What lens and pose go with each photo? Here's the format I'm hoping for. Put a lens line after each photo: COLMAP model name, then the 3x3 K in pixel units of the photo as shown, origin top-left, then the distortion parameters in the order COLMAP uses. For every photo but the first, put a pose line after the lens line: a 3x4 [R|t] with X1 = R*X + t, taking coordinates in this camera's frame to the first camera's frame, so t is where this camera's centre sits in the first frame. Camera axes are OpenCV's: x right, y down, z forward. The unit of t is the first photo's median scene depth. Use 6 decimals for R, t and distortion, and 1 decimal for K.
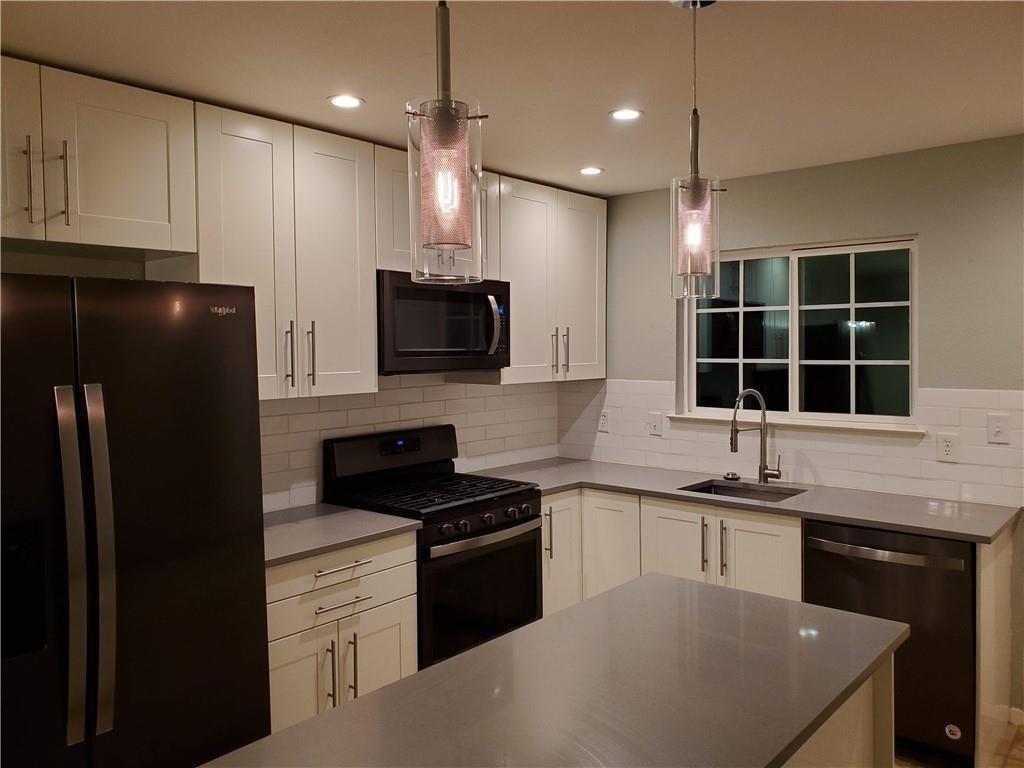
lens RADIAL K [[800.1, 0, 509.8], [0, 800.1, 362.6], [0, 0, 1]] dist [0.042108, -0.022293]
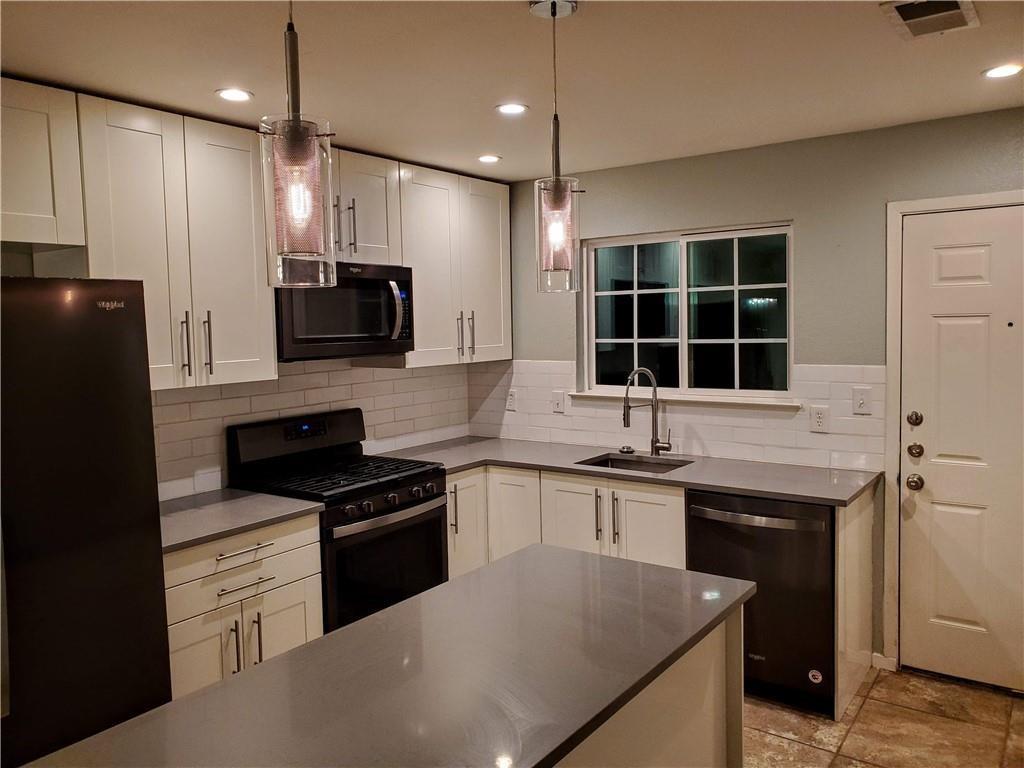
lens RADIAL K [[800.1, 0, 501.3], [0, 800.1, 366.6], [0, 0, 1]] dist [0.042108, -0.022293]
pose [[0.996927, -0.018605, 0.076091, 0.036895], [0.015886, 0.999219, 0.036183, -0.010469], [-0.076705, -0.034863, 0.996444, -0.037589]]
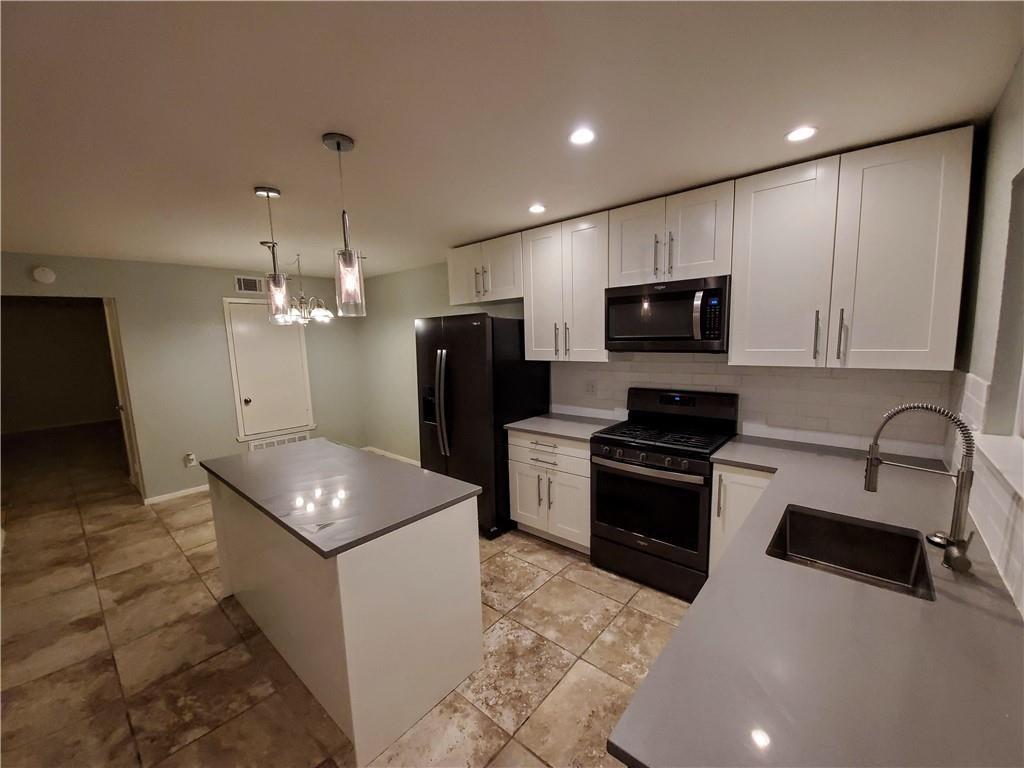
lens RADIAL K [[410.0, 0, 518.7], [0, 410.0, 387.1], [0, 0, 1]] dist [-0.014024, -0.000218]
pose [[-0.002570, 0.134449, -0.990917, 0.638359], [0.003527, 0.990916, 0.134439, -0.024380], [0.999990, -0.003149, -0.003021, 0.736465]]
